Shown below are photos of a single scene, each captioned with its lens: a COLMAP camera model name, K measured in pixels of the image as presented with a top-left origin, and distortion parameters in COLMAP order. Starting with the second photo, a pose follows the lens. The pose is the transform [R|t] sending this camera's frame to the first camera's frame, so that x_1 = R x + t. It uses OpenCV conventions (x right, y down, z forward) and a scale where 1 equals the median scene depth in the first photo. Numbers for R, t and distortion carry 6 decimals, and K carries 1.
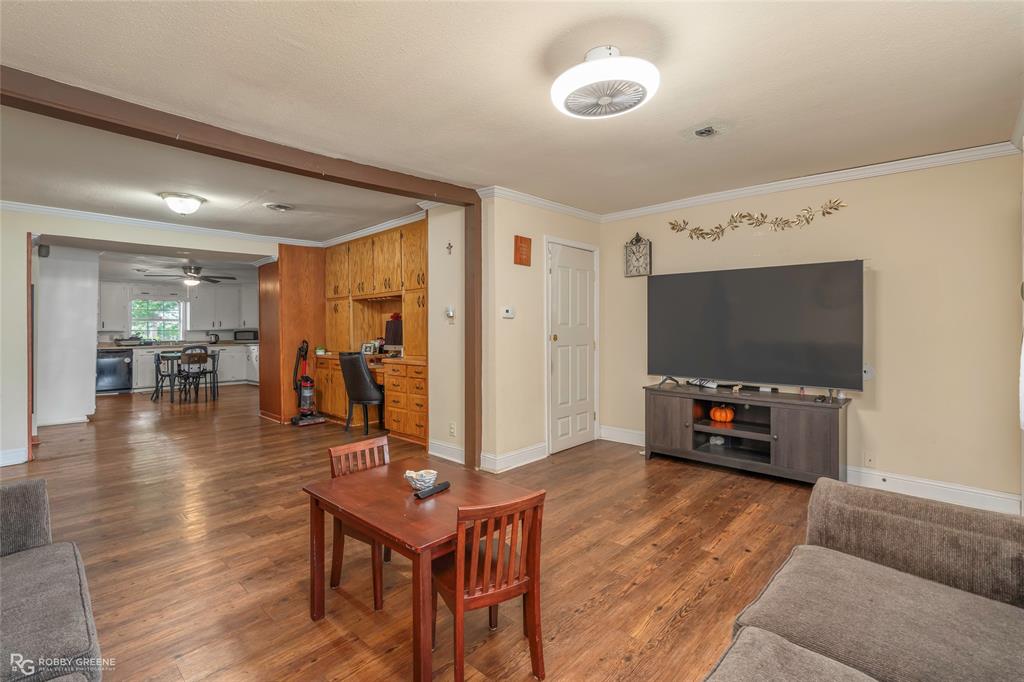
lens RADIAL K [[462.0, 0, 511.7], [0, 462.0, 324.5], [0, 0, 1]] dist [-0.002164, -0.000150]
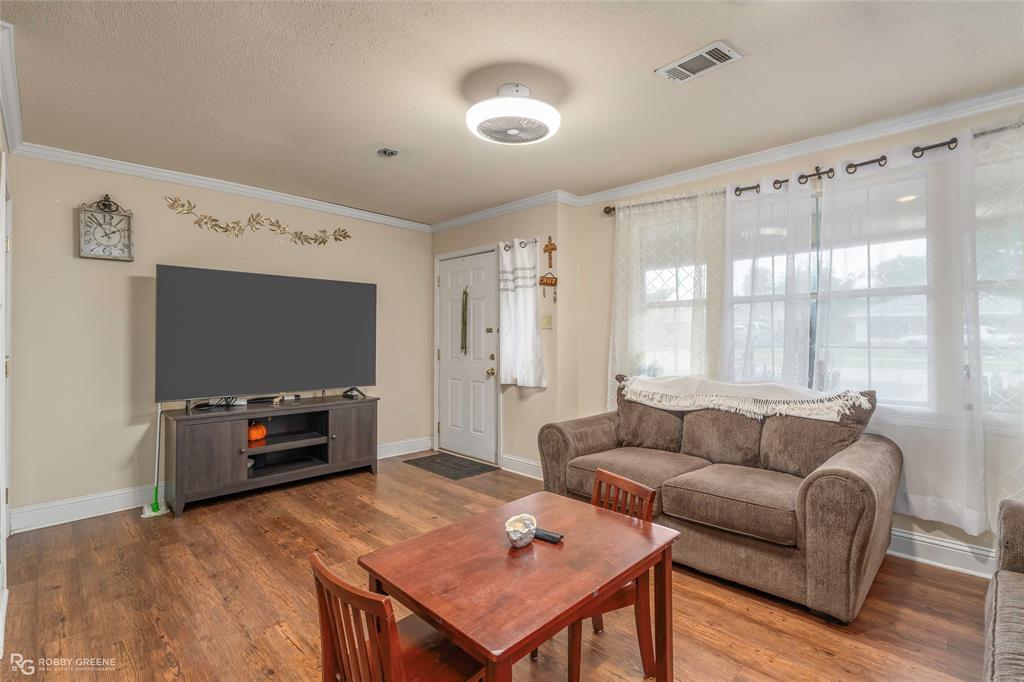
lens RADIAL K [[479.3, 0, 513.7], [0, 479.3, 335.2], [0, 0, 1]] dist [0.000335, 0.000102]
pose [[0.042913, 0.001121, 0.999078, -0.532422], [-0.000395, 0.999999, -0.001105, 0.005214], [-0.999079, -0.000347, 0.042913, 0.519803]]
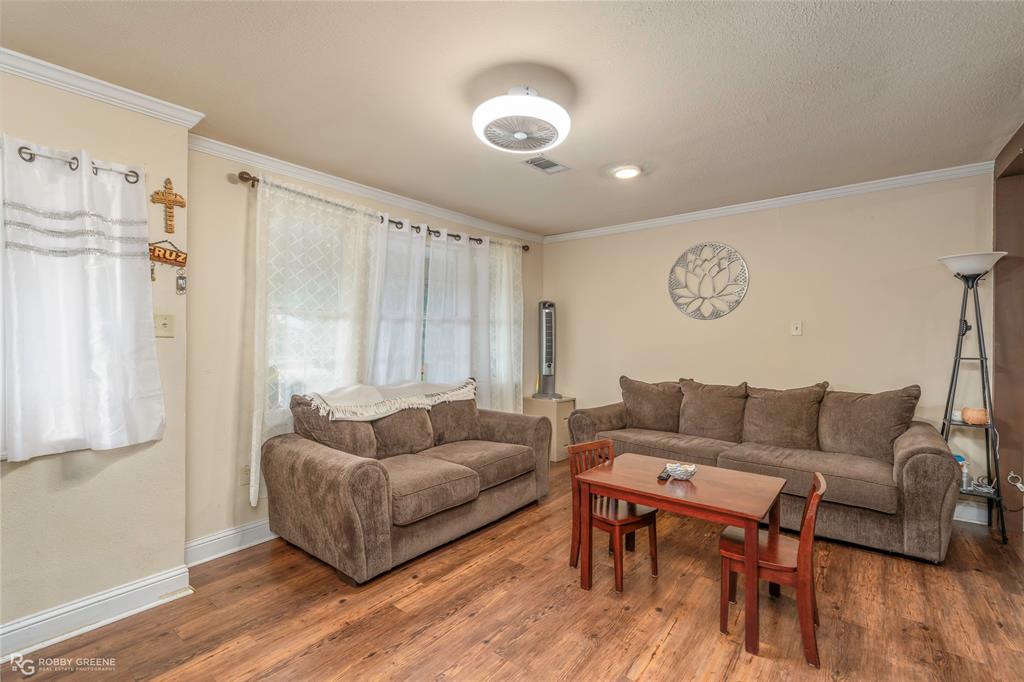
lens RADIAL K [[479.3, 0, 513.7], [0, 479.3, 335.2], [0, 0, 1]] dist [0.000335, 0.000102]
pose [[-0.996000, 0.008451, -0.088947, 0.178808], [0.009960, 0.999814, -0.016540, 0.002513], [0.088791, -0.017360, -0.995899, 1.178585]]
